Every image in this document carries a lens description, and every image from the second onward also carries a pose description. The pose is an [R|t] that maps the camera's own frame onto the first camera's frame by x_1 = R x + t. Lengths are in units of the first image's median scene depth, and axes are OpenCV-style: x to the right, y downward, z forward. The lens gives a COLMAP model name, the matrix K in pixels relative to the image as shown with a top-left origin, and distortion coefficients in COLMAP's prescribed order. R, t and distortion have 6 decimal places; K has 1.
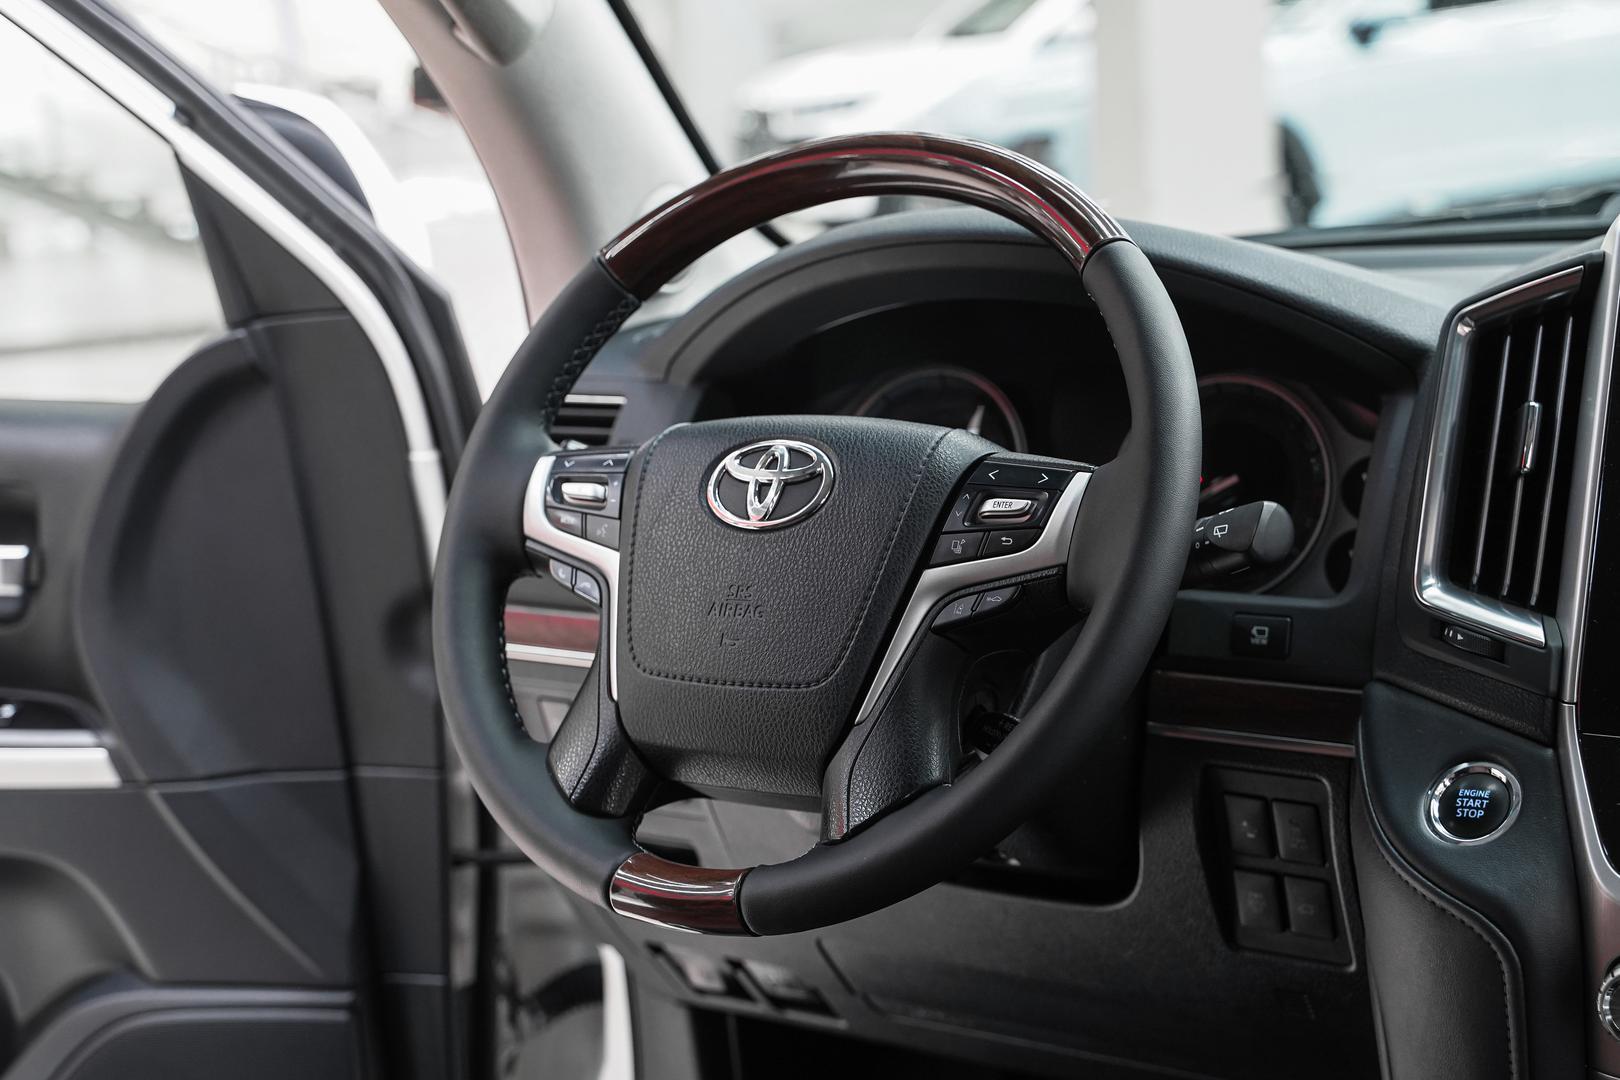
lens RADIAL K [[2551.3, 0, 810.0], [0, 2551.3, 540.0], [0, 0, 1]] dist [0.026521, 0.002919]
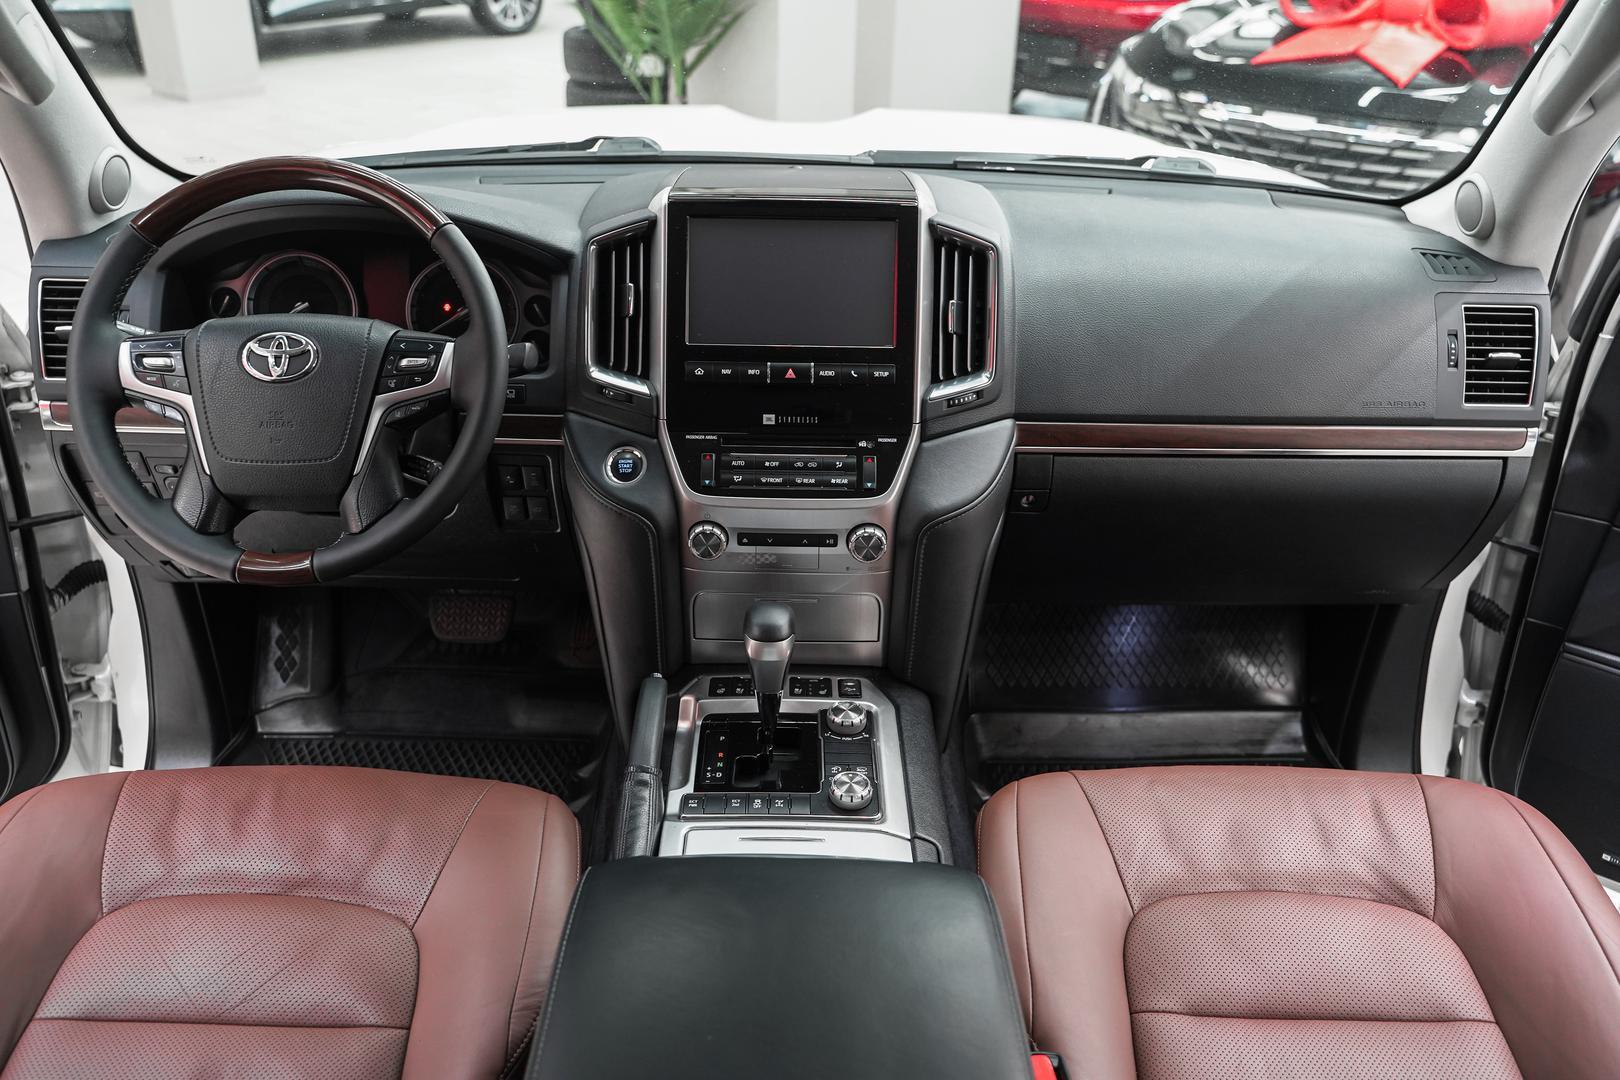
lens RADIAL K [[1319.3, 0, 810.0], [0, 1319.3, 540.0], [0, 0, 1]] dist [-0.003989, -0.000281]
pose [[0.837212, -0.181398, 0.515917, -0.215713], [0.035889, 0.959576, 0.279151, -0.149894], [-0.545699, -0.215193, 0.809879, -0.072003]]
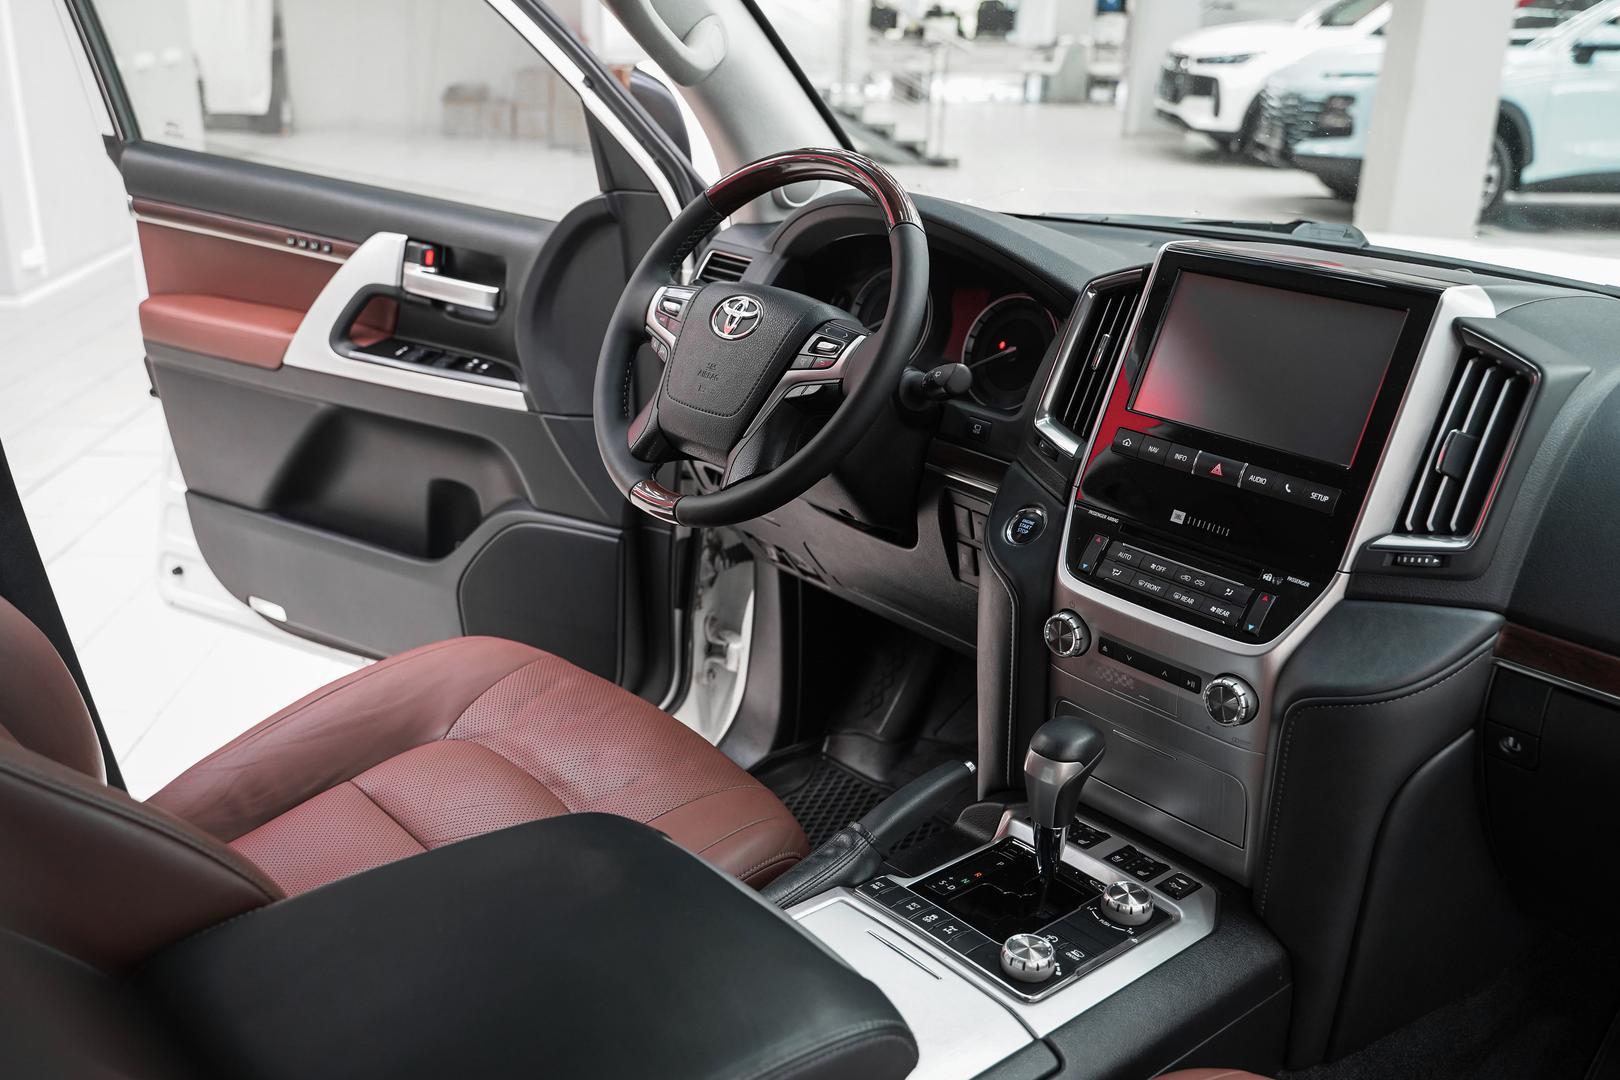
lens RADIAL K [[1543.8, 0, 810.0], [0, 1543.8, 540.0], [0, 0, 1]] dist [-0.000472, 0.000119]
pose [[0.957366, 0.182282, -0.224108, 0.345618], [-0.146076, 0.974763, 0.168818, -0.064299], [0.249224, -0.128883, 0.959831, -0.206926]]
